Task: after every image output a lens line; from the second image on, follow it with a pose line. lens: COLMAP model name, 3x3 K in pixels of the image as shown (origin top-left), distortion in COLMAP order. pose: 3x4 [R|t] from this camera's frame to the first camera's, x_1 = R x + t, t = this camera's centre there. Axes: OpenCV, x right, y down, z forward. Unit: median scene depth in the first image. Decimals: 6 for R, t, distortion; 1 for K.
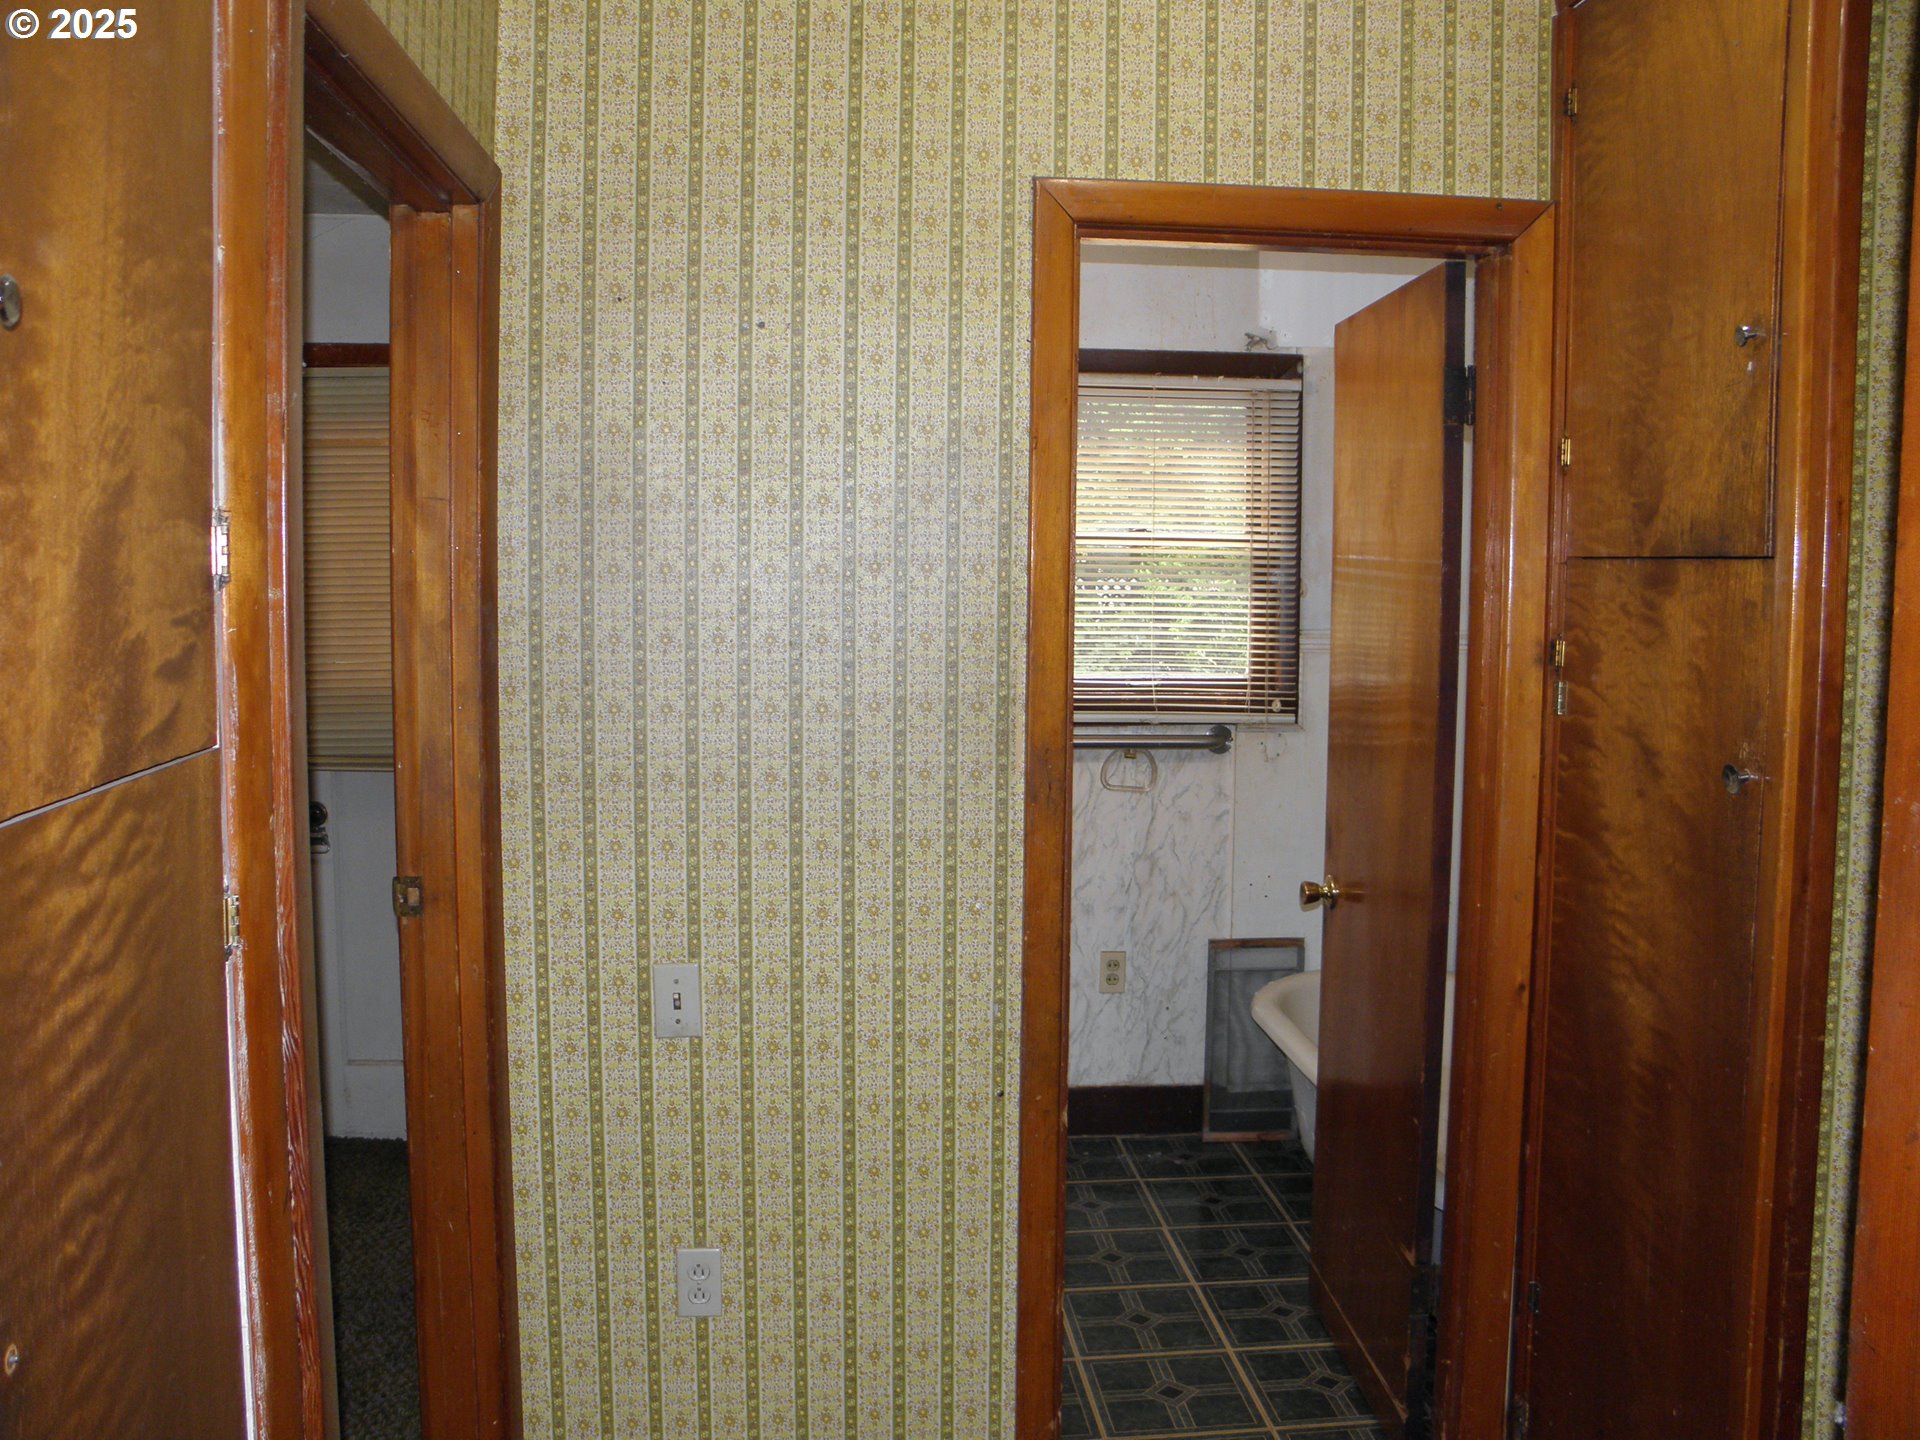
lens RADIAL K [[1608.8, 0, 949.9], [0, 1608.8, 718.4], [0, 0, 1]] dist [-0.094347, 0.013423]
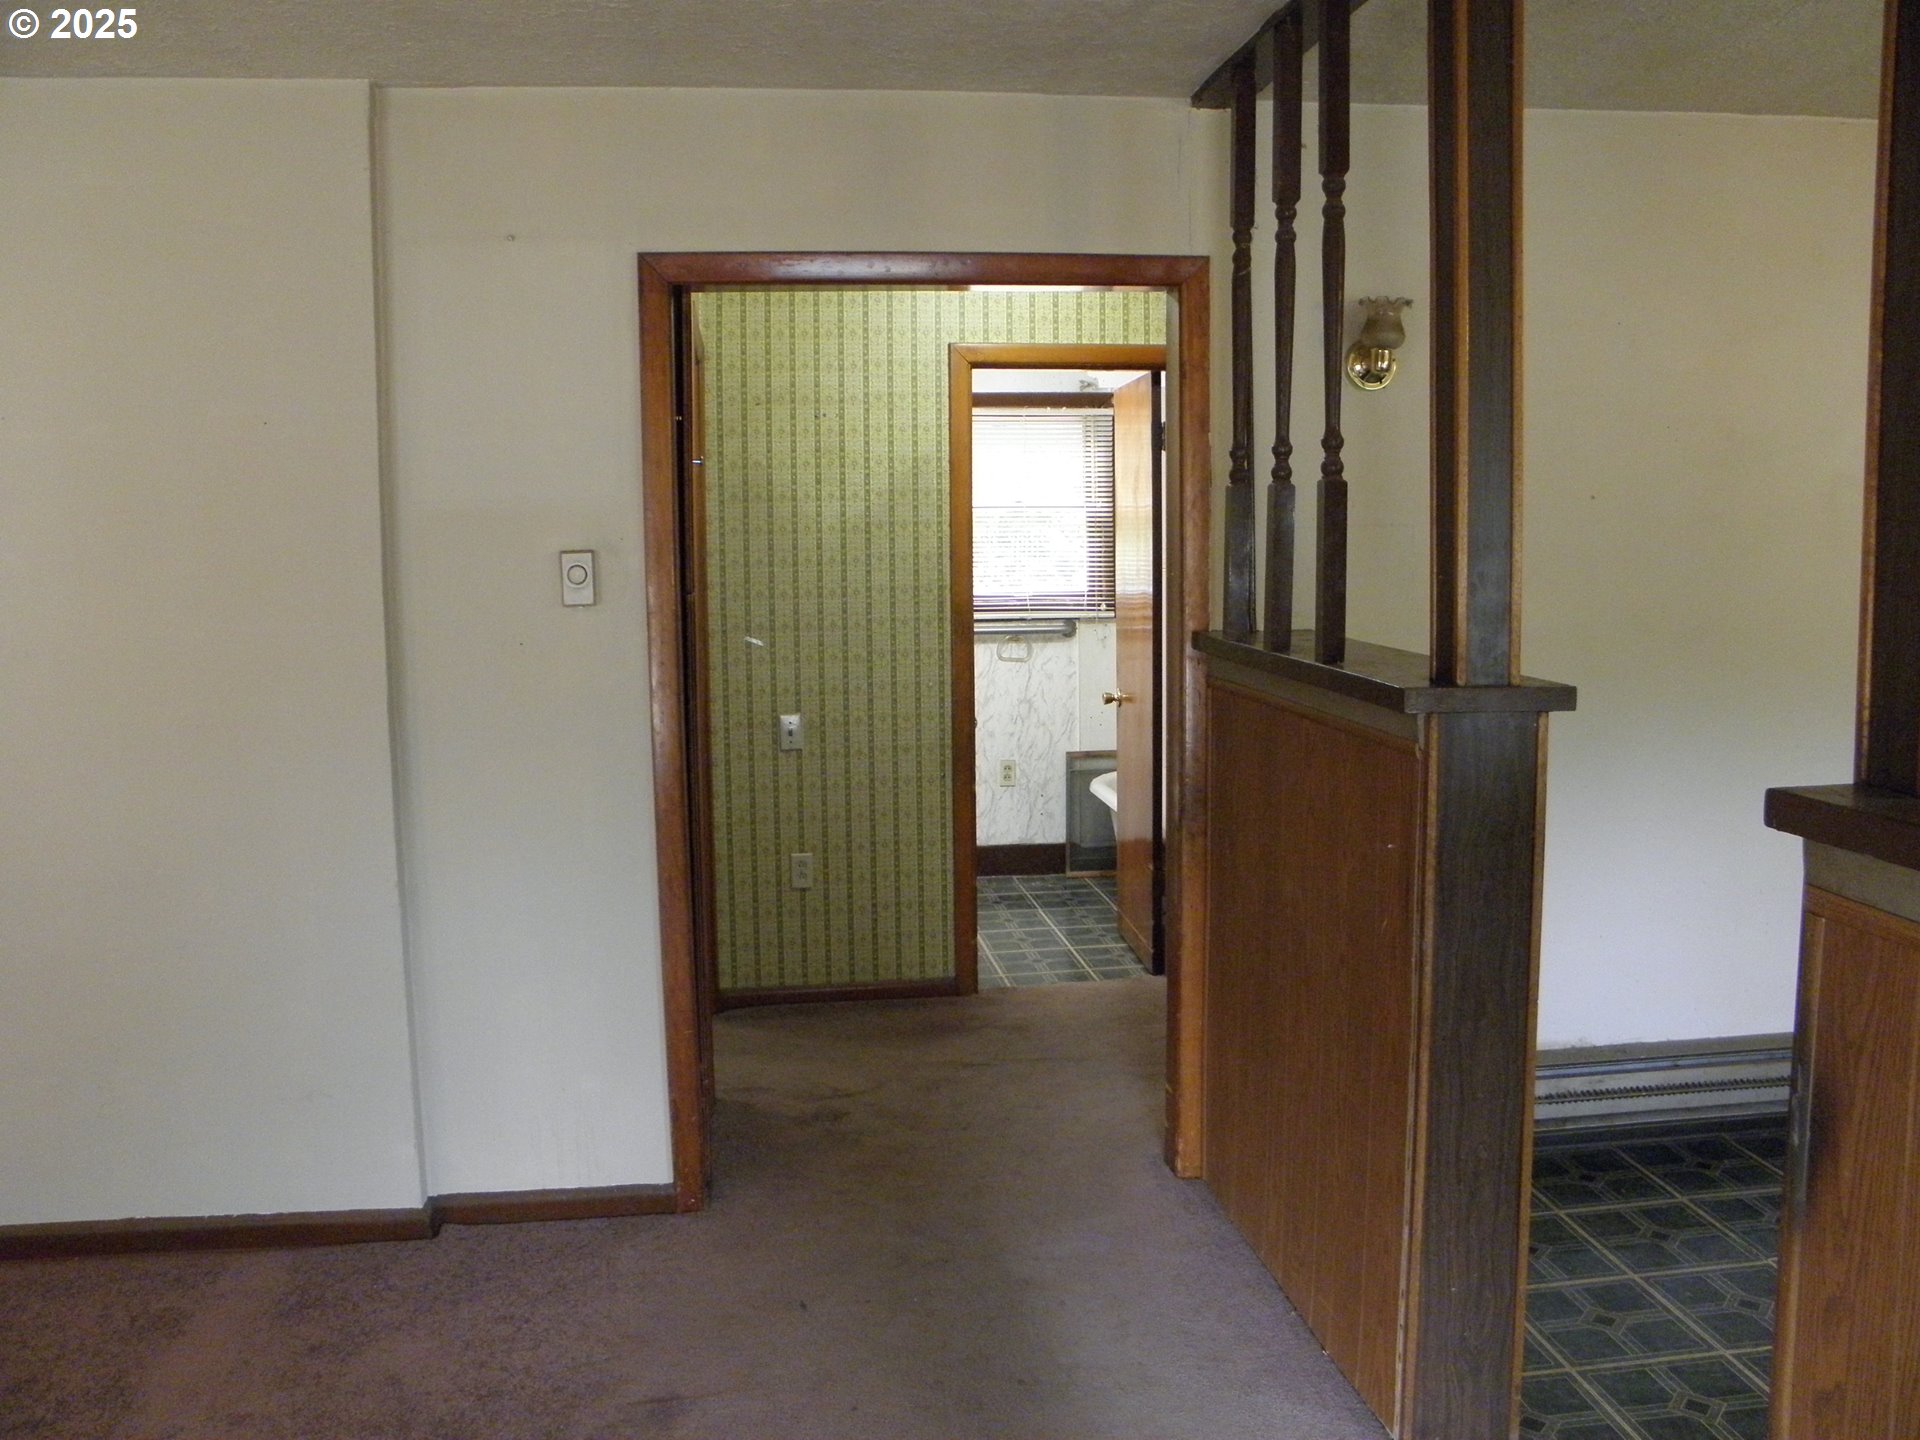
lens RADIAL K [[1608.8, 0, 957.5], [0, 1608.8, 715.2], [0, 0, 1]] dist [-0.094347, 0.013423]
pose [[0.998376, -0.024186, 0.051574, -0.057897], [0.023013, 0.999465, 0.023221, 0.108275], [-0.052108, -0.021996, 0.998399, -1.129128]]
